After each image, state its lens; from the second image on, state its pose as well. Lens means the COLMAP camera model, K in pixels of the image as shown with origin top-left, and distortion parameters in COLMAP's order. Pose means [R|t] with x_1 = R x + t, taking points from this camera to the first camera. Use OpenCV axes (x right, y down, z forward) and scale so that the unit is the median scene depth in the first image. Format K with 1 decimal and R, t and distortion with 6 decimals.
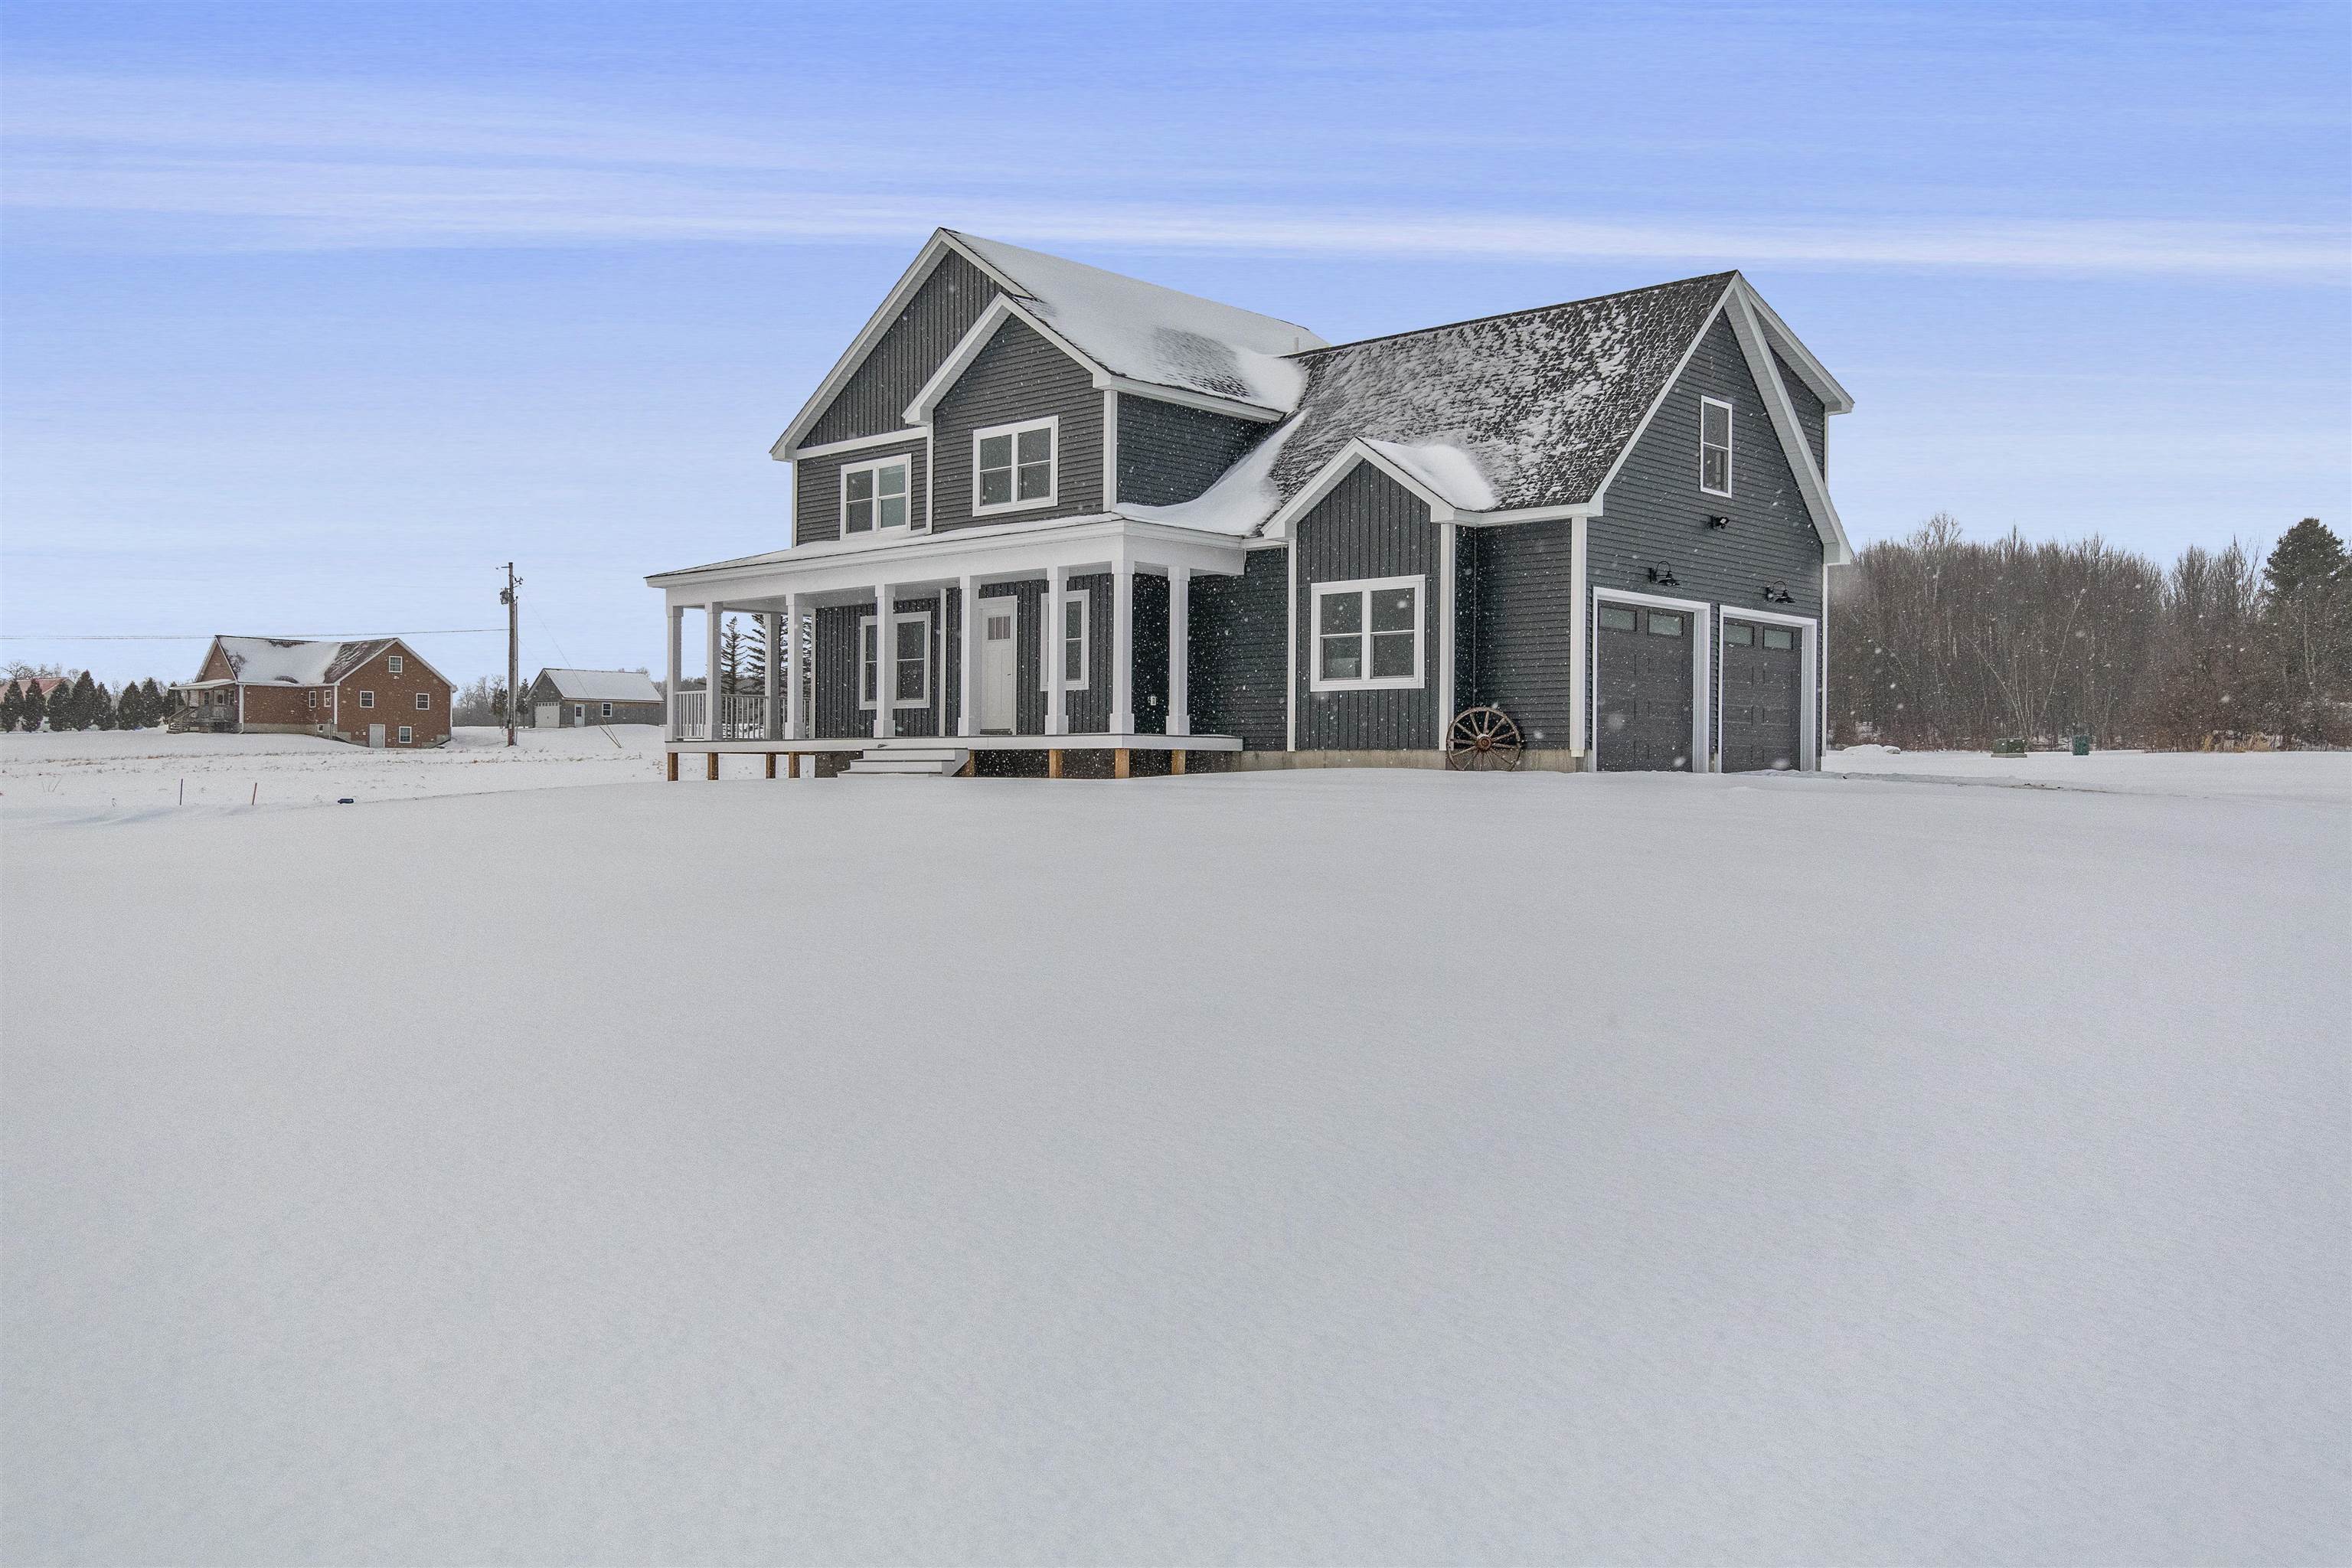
lens RADIAL K [[1991.4, 0, 1165.6], [0, 1991.4, 799.3], [0, 0, 1]] dist [0.034402, -0.010108]
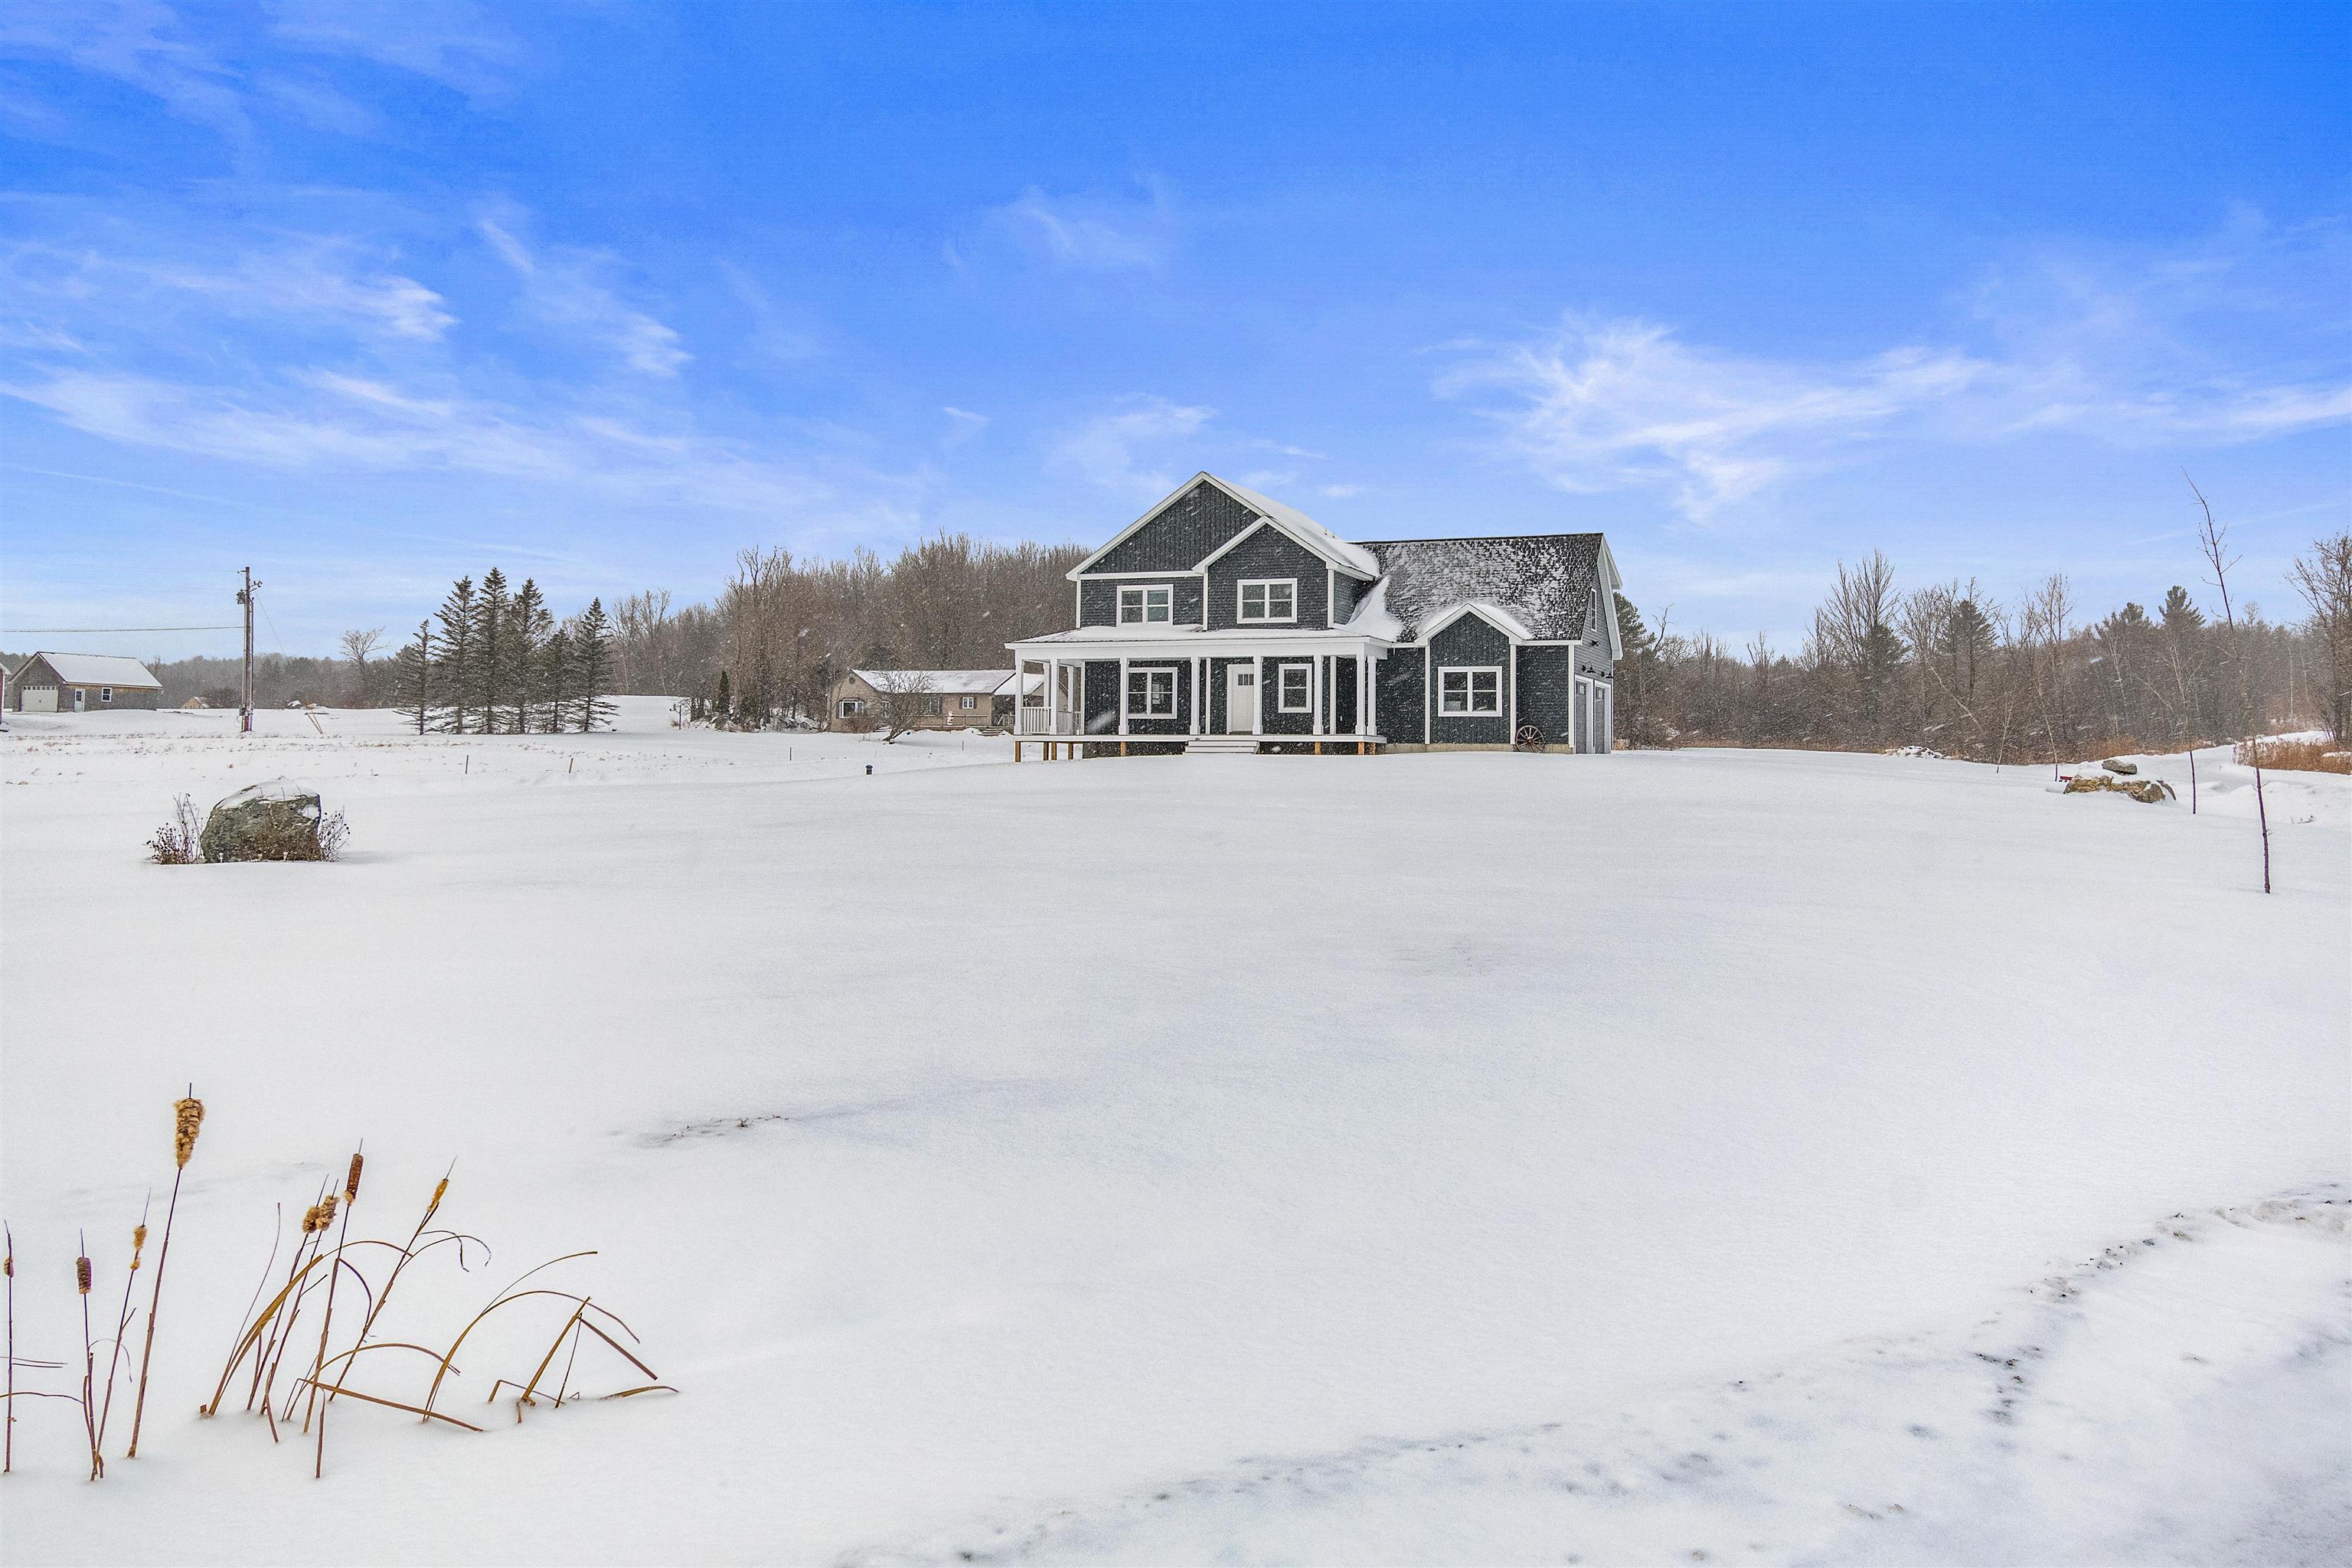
lens RADIAL K [[1991.4, 0, 1177.3], [0, 1991.4, 773.8], [0, 0, 1]] dist [0.034402, -0.010108]
pose [[0.936853, 0.006268, 0.349668, -0.870460], [-0.002510, 0.999934, -0.011199, 0.031253], [-0.349715, 0.009614, 0.936807, -0.860105]]
